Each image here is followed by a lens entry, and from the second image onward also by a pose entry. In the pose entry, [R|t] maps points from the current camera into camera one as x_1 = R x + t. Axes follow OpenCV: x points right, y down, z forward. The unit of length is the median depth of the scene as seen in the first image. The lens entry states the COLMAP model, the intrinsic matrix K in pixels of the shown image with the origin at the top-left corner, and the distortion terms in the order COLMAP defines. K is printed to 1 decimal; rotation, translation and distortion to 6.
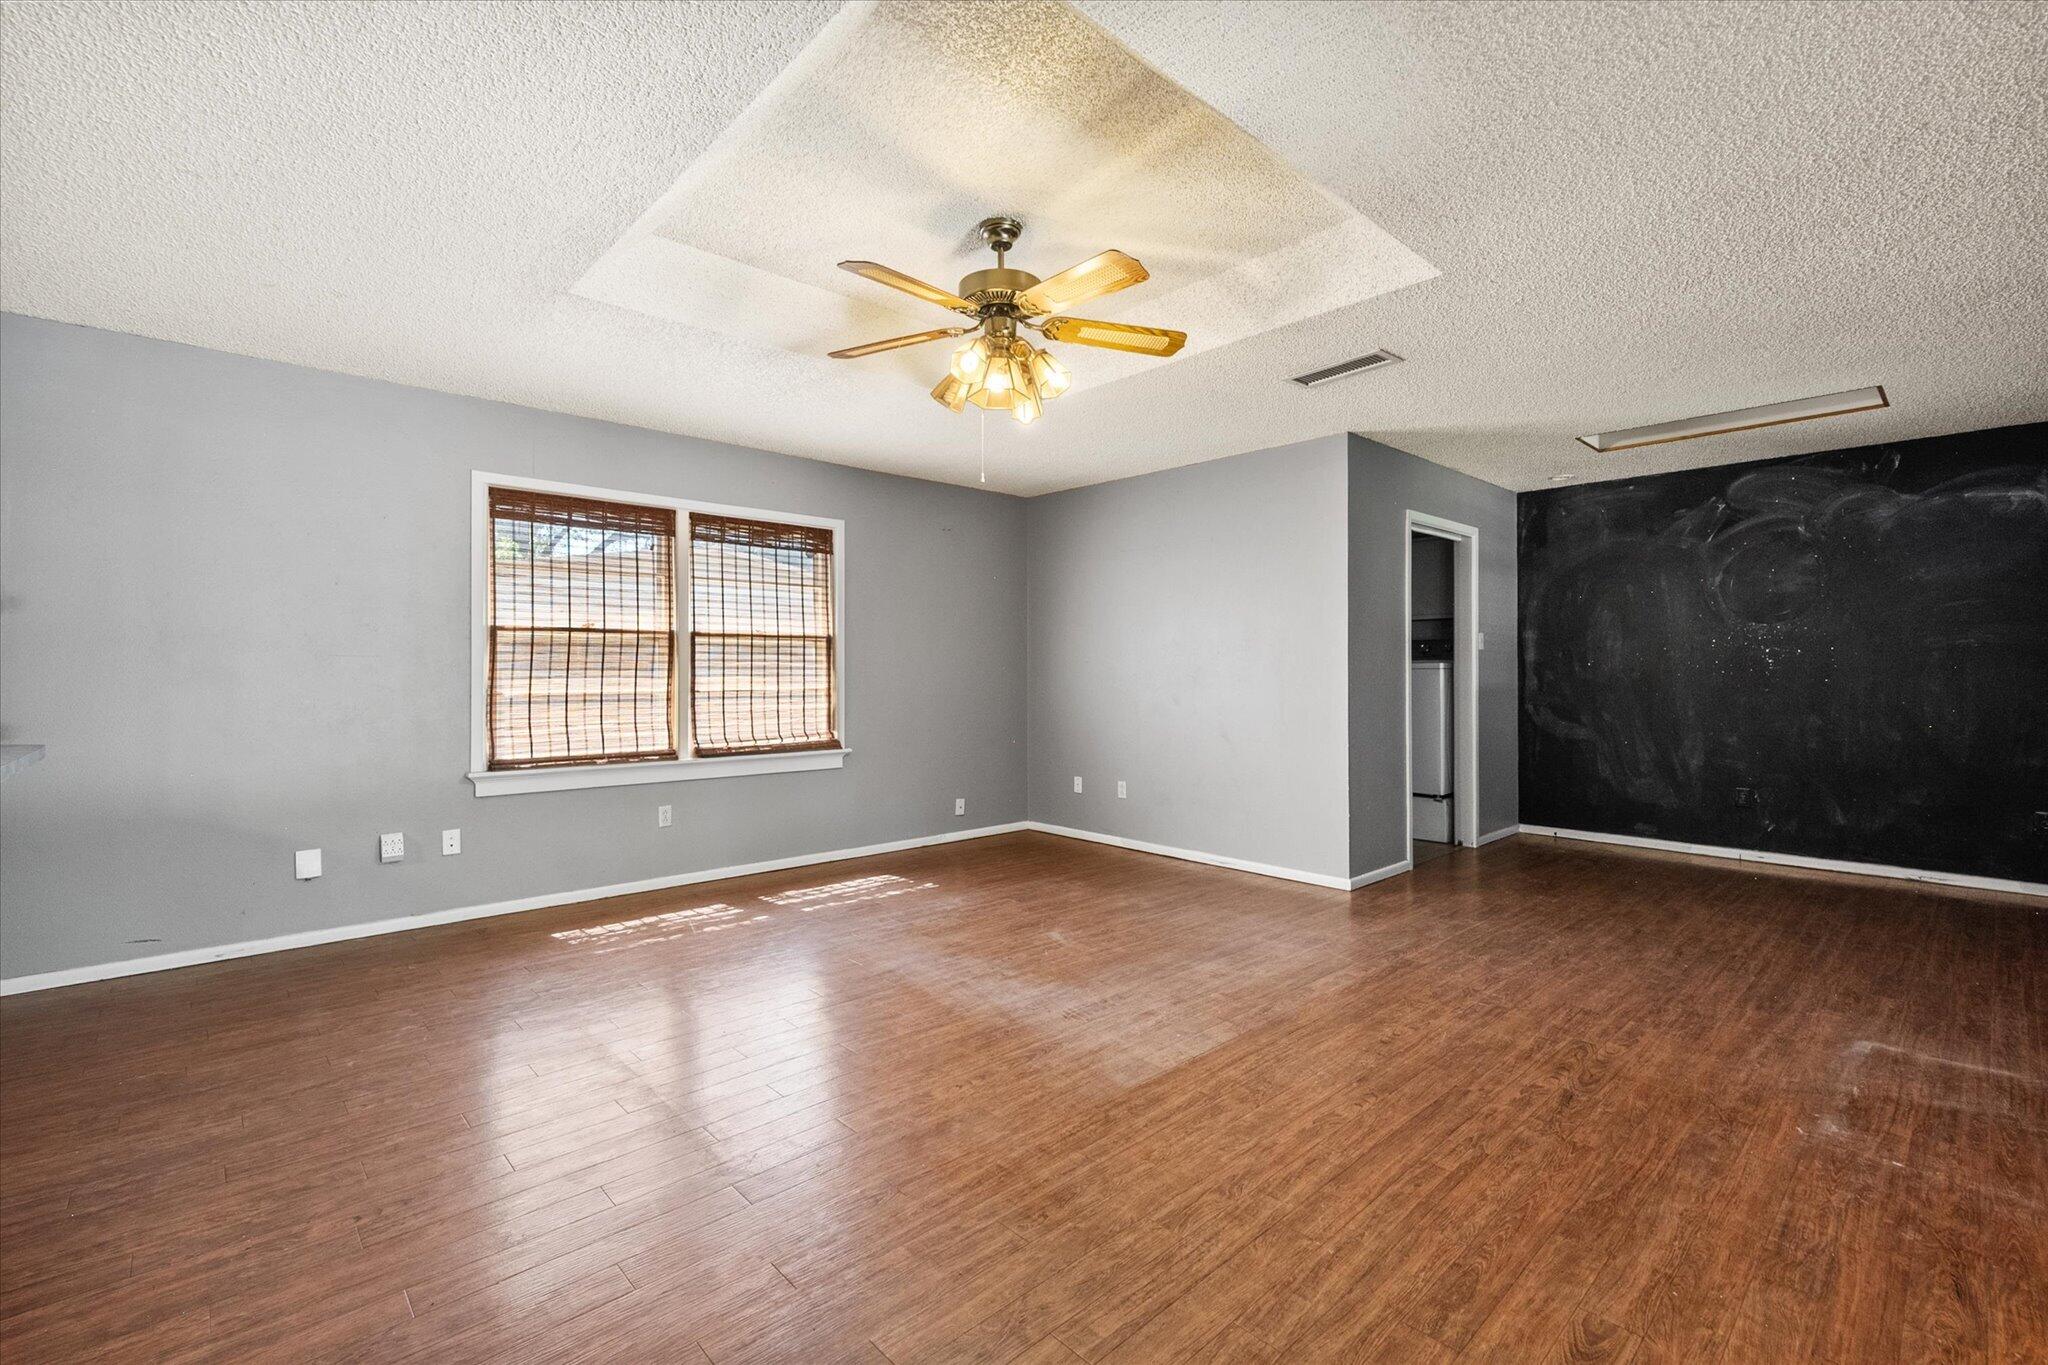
lens RADIAL K [[899.9, 0, 1007.4], [0, 899.9, 668.6], [0, 0, 1]] dist [-0.002407, 0.001444]
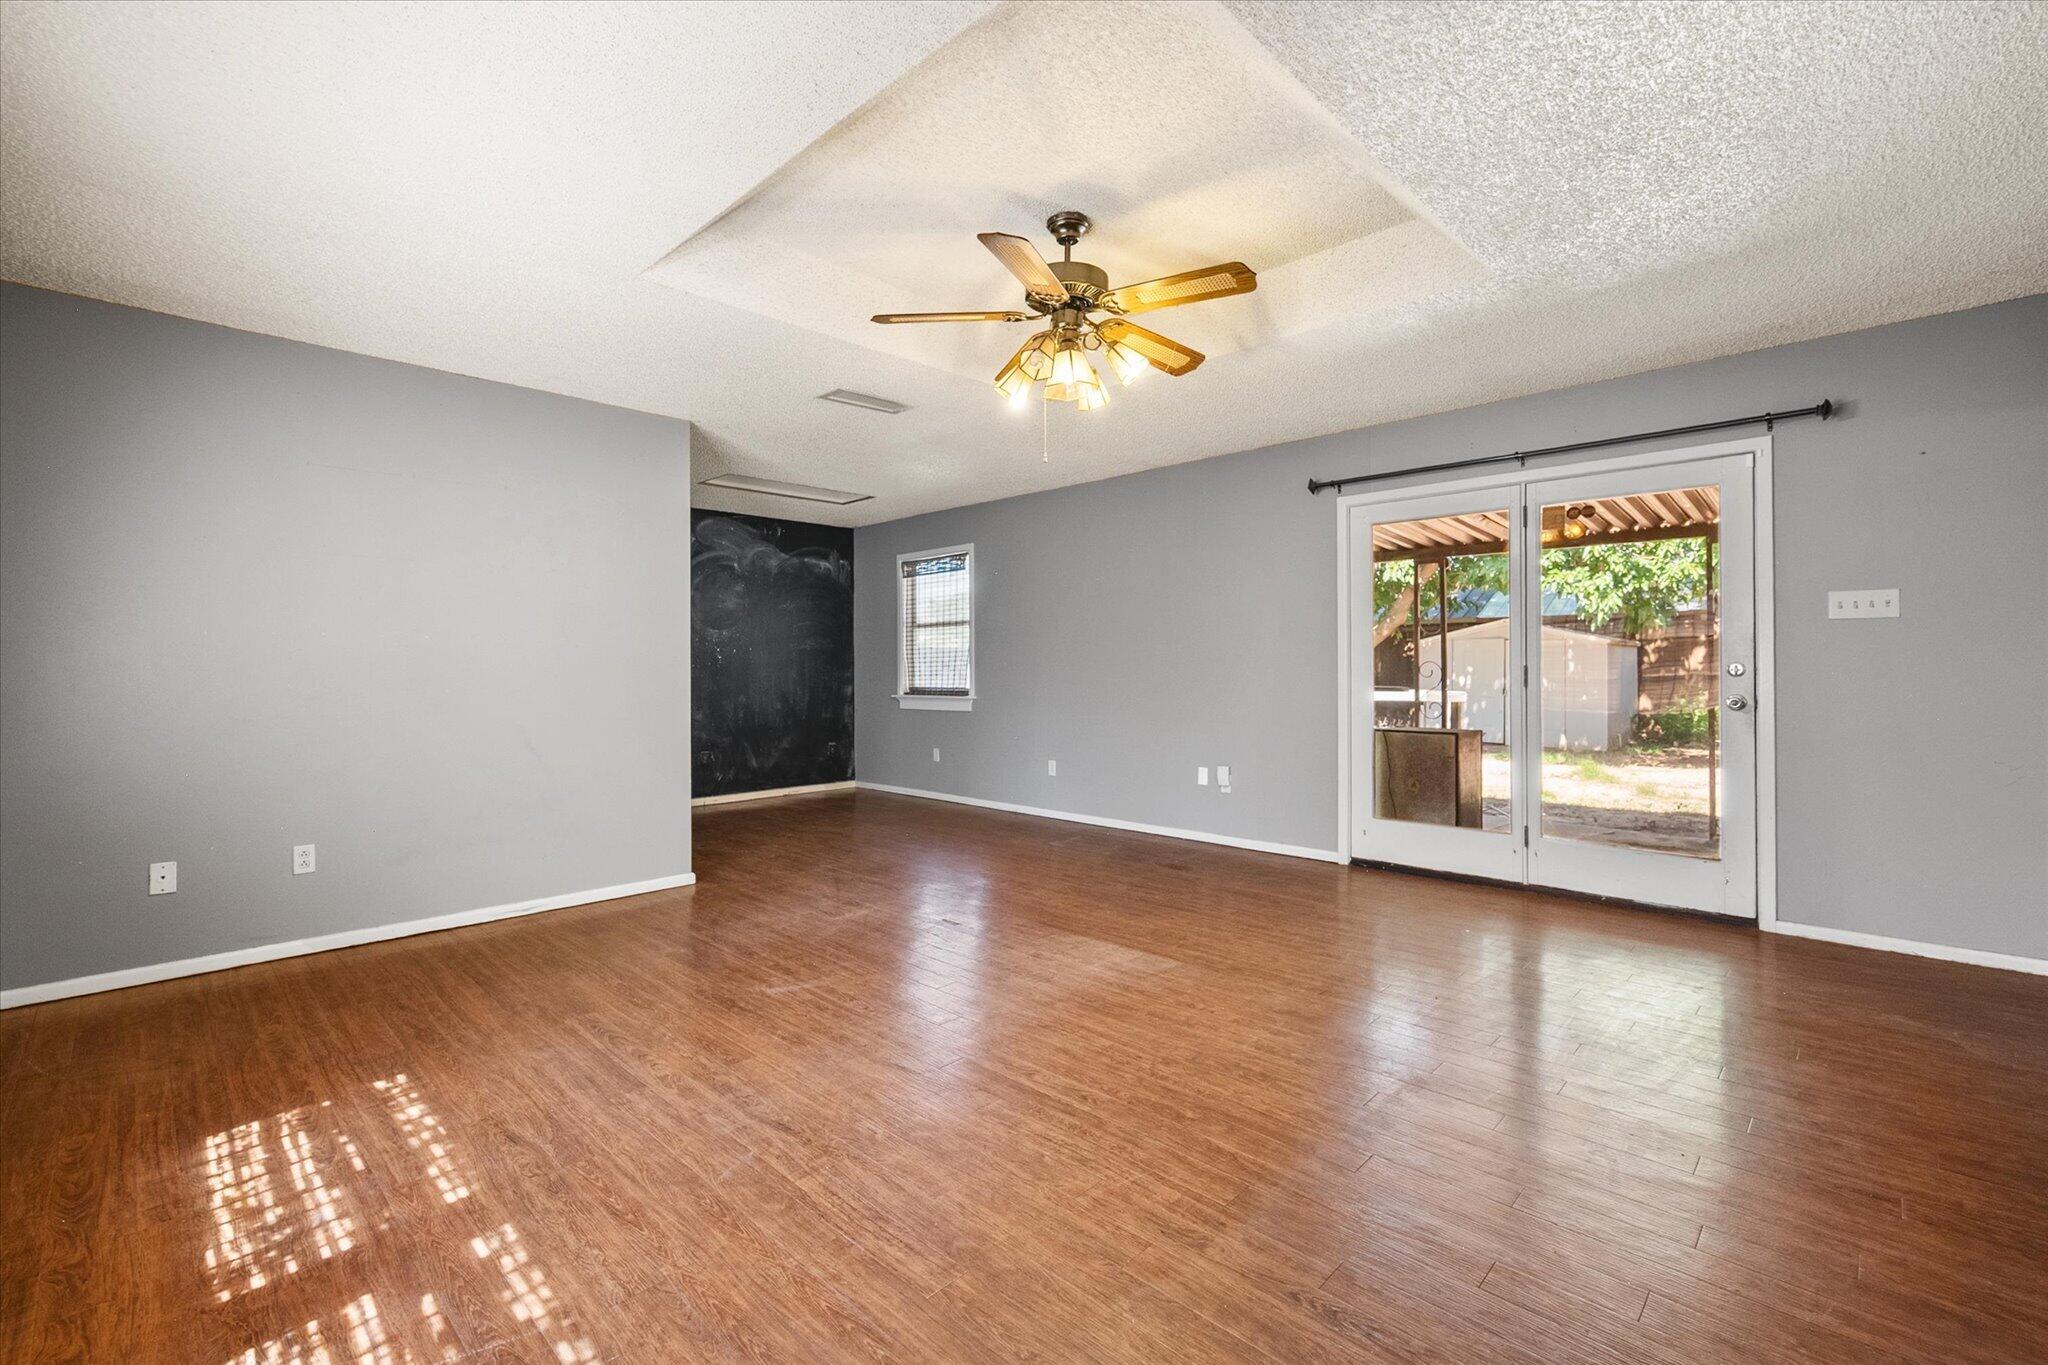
lens RADIAL K [[899.9, 0, 1018.8], [0, 899.9, 667.6], [0, 0, 1]] dist [-0.002407, 0.001444]
pose [[-0.045878, -0.005321, 0.998933, -0.769863], [0.012490, 0.999905, 0.005900, 0.005444], [-0.998869, 0.012747, -0.045807, 0.830138]]
